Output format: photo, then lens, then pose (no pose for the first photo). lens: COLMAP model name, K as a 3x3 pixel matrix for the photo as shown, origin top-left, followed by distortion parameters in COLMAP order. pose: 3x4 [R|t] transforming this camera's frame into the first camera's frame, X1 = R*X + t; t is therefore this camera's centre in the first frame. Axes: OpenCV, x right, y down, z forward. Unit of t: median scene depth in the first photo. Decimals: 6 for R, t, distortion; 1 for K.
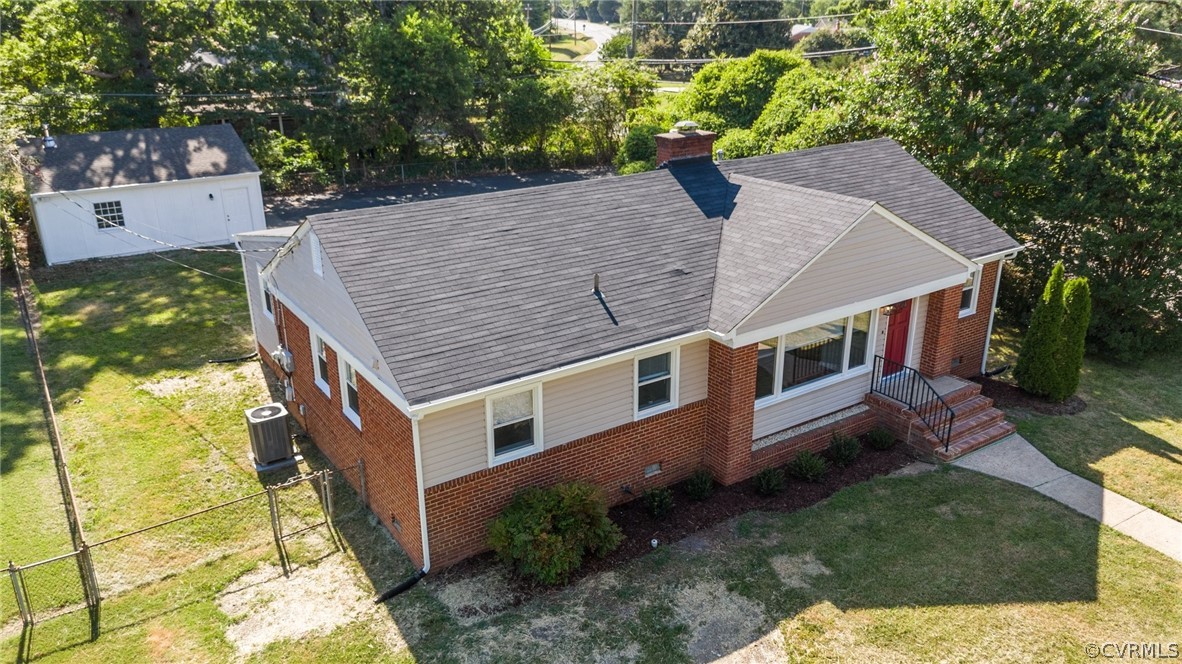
lens RADIAL K [[873.2, 0, 589.5], [0, 873.2, 330.2], [0, 0, 1]] dist [0.053398, -0.055763]
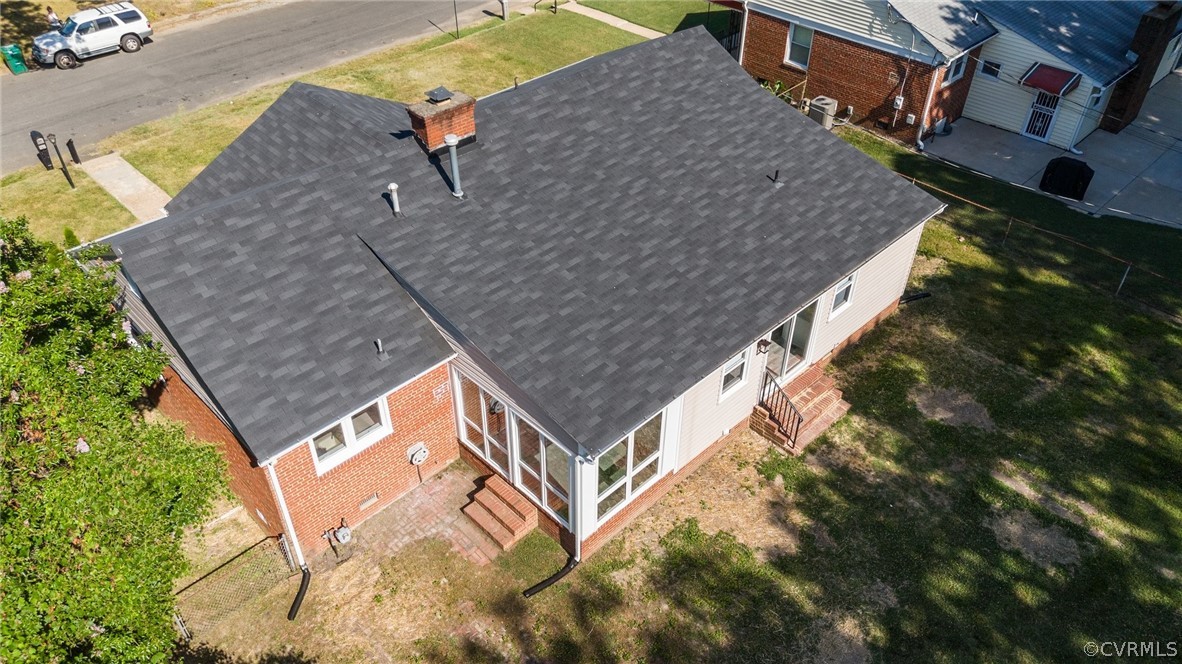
lens RADIAL K [[873.2, 0, 591.9], [0, 873.2, 334.1], [0, 0, 1]] dist [0.053398, -0.055763]
pose [[-0.983755, 0.113691, -0.138924, 0.125597], [-0.065315, 0.494159, 0.866915, -1.037314], [0.167211, 0.861906, -0.478706, 1.909714]]
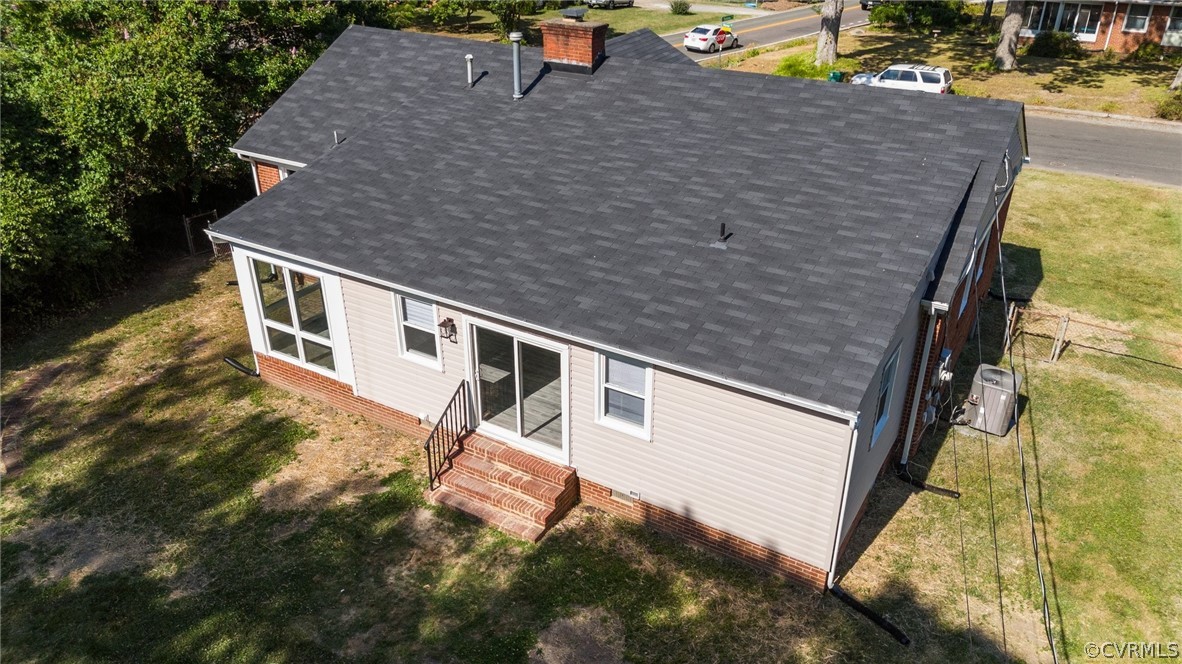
lens RADIAL K [[873.2, 0, 582.1], [0, 873.2, 347.9], [0, 0, 1]] dist [0.053398, -0.055763]
pose [[-0.418756, -0.436759, 0.796169, -0.893663], [0.334481, 0.740919, 0.582375, -0.579595], [-0.844255, 0.510177, -0.164177, 1.509610]]
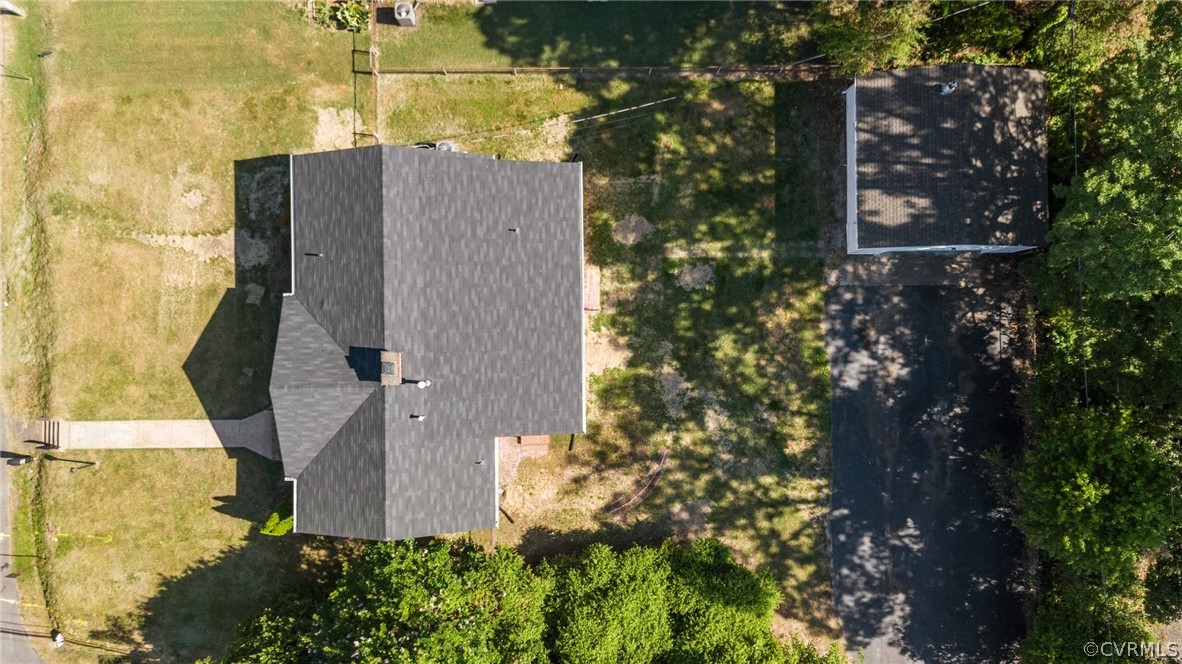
lens RADIAL K [[873.2, 0, 586.3], [0, 873.2, 329.1], [0, 0, 1]] dist [0.053398, -0.055763]
pose [[-0.547375, 0.836698, -0.017799, -0.150629], [-0.319503, -0.189270, 0.928491, -2.178308], [0.773498, 0.513919, 0.370929, 0.715868]]
